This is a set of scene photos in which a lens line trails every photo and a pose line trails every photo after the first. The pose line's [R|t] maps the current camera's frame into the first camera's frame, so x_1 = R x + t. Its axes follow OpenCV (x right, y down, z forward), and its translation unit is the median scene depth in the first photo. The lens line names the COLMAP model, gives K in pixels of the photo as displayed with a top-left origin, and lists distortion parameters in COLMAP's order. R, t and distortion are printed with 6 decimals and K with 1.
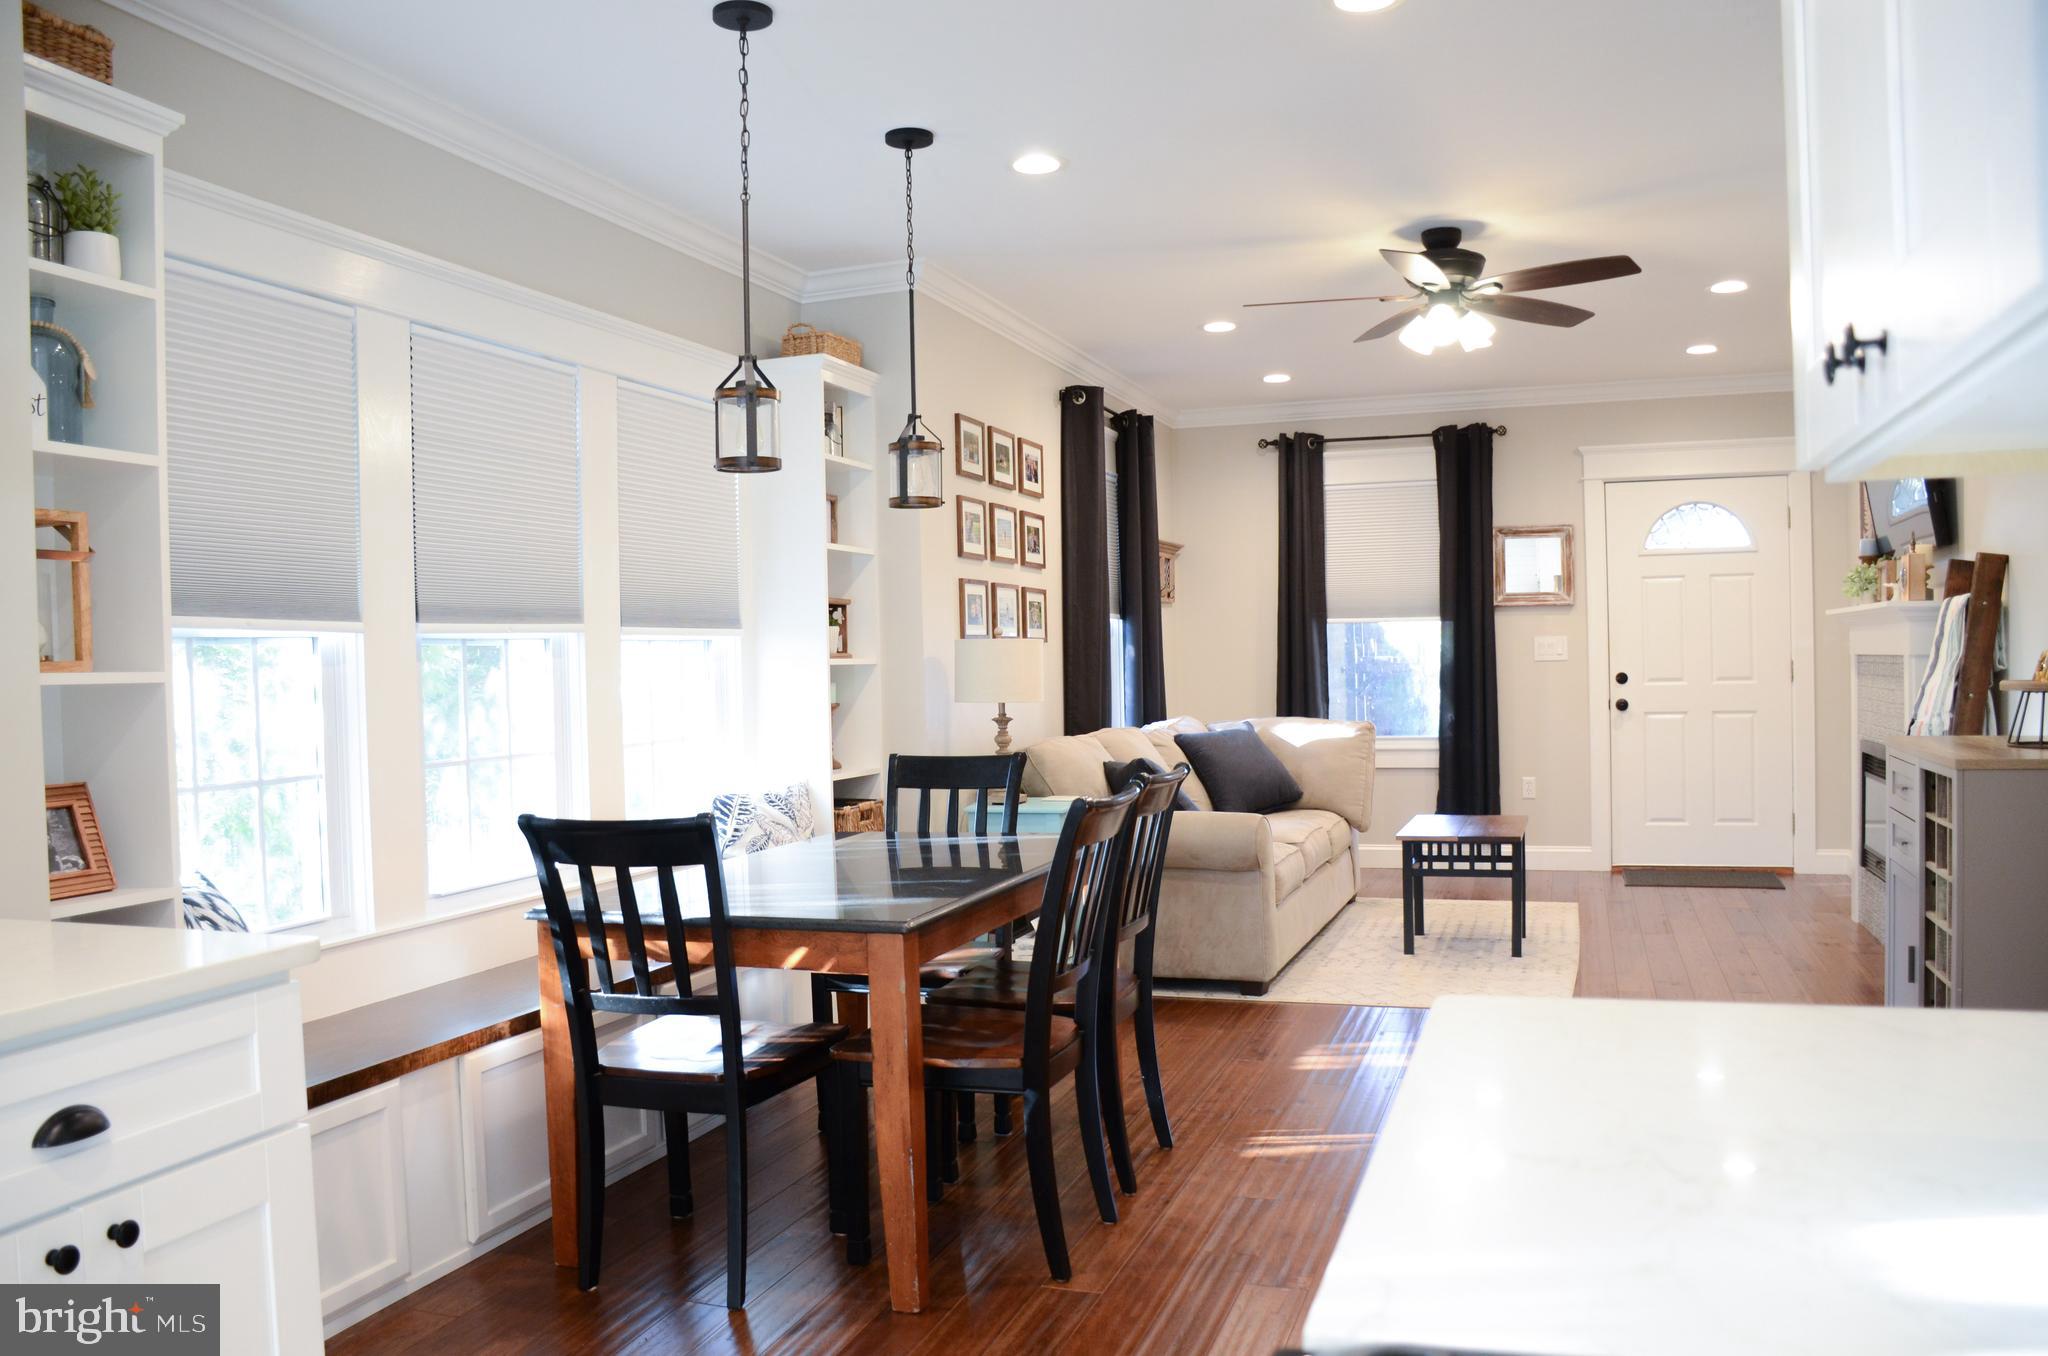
lens RADIAL K [[1585.9, 0, 1021.8], [0, 1585.9, 699.9], [0, 0, 1]] dist [-0.155206, 0.104072]
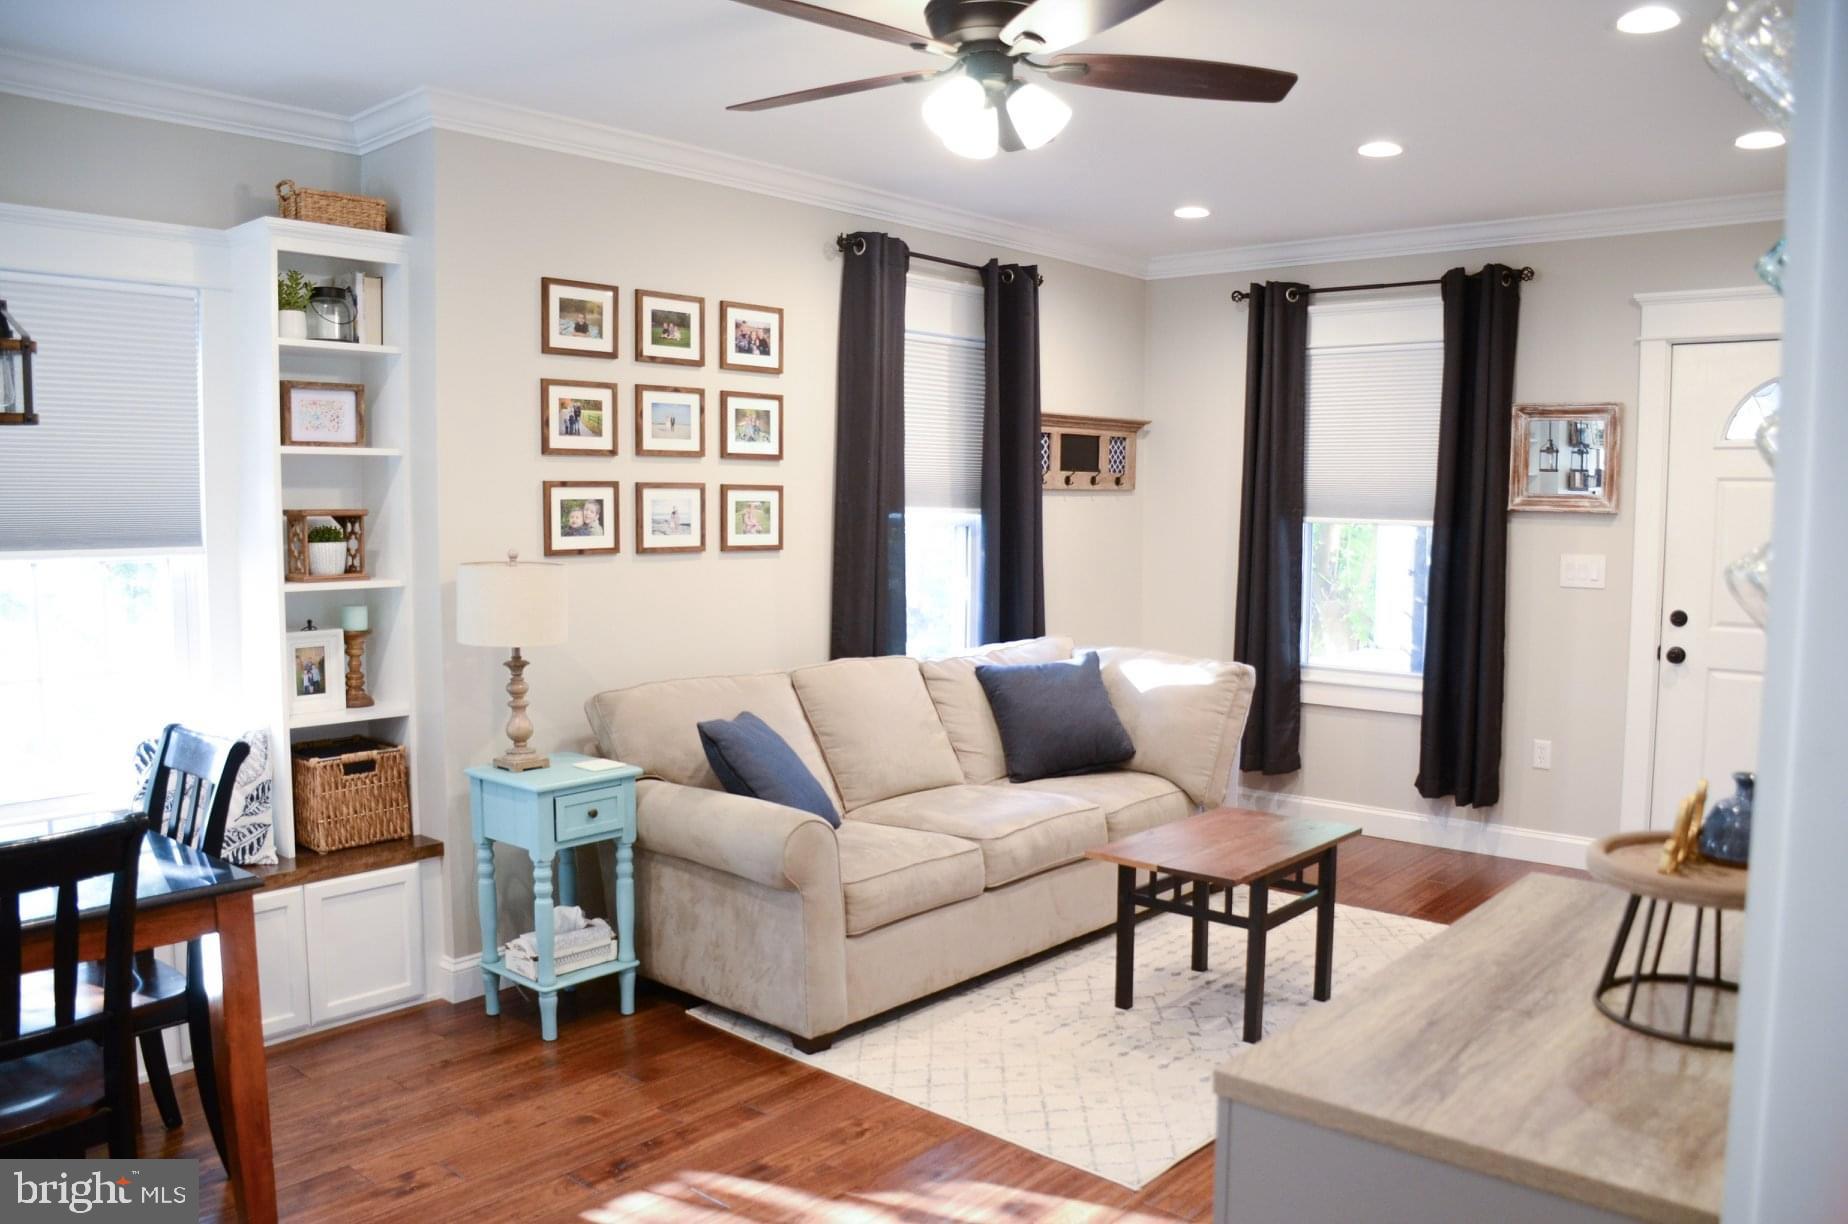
lens RADIAL K [[1431.0, 0, 922.1], [0, 1431.0, 631.7], [0, 0, 1]] dist [-0.155206, 0.104072]
pose [[0.928424, 0.063000, -0.366142, 0.340419], [-0.036443, 0.996208, 0.079005, -0.052494], [0.369731, -0.060007, 0.927199, 0.320470]]
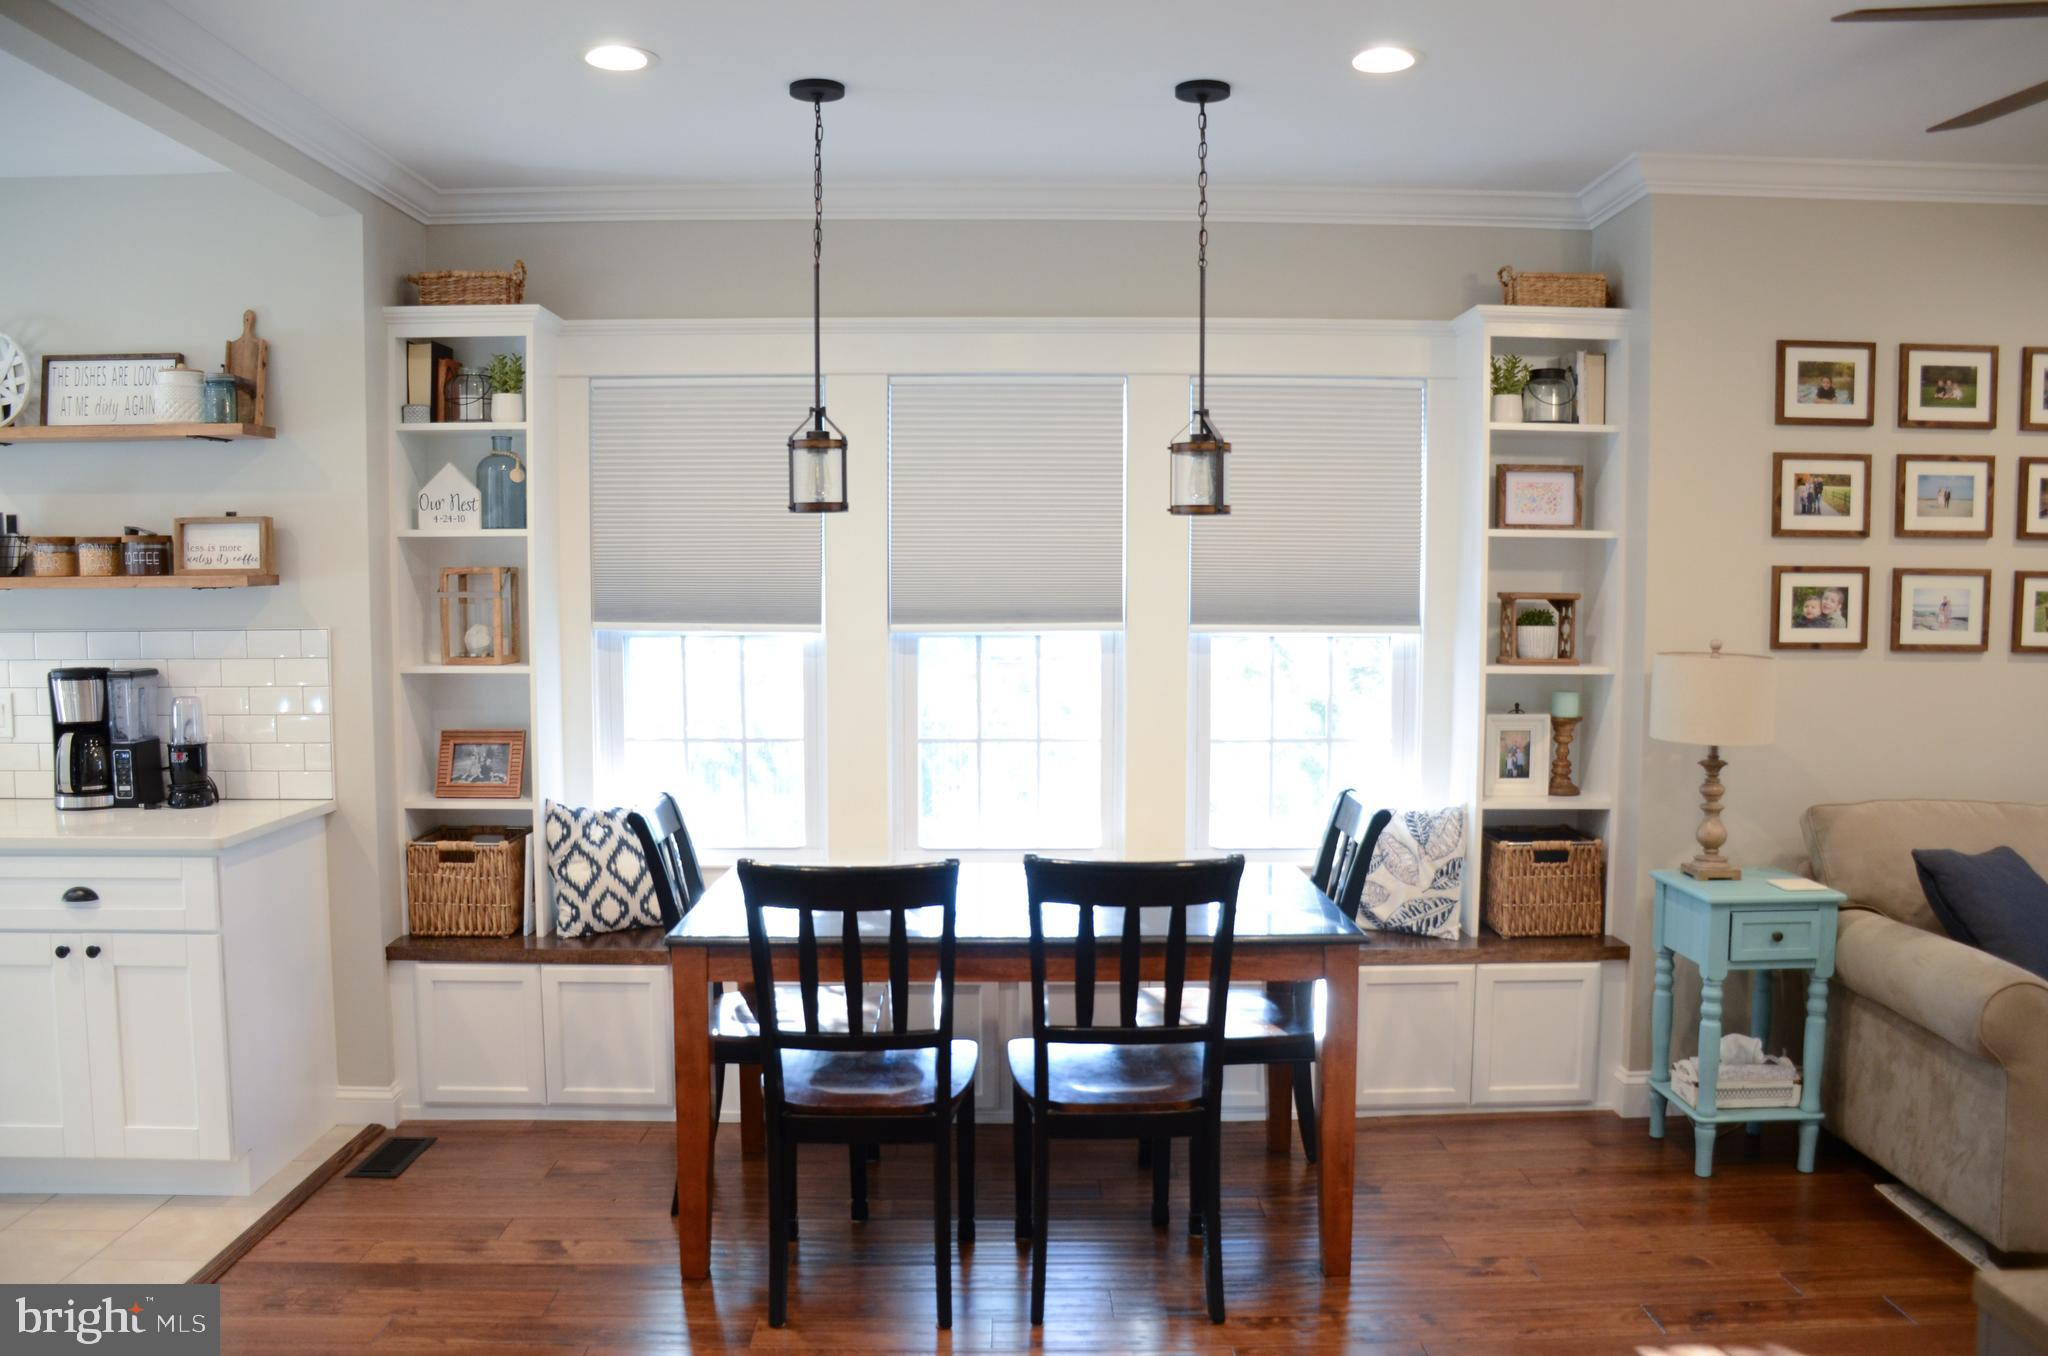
lens RADIAL K [[1585.9, 0, 1021.8], [0, 1585.9, 699.9], [0, 0, 1]] dist [-0.155206, 0.104072]
pose [[0.342226, 0.097970, -0.934496, 0.424287], [-0.034294, 0.995189, 0.091774, -0.055958], [0.938991, 0.000640, 0.343940, 0.348098]]
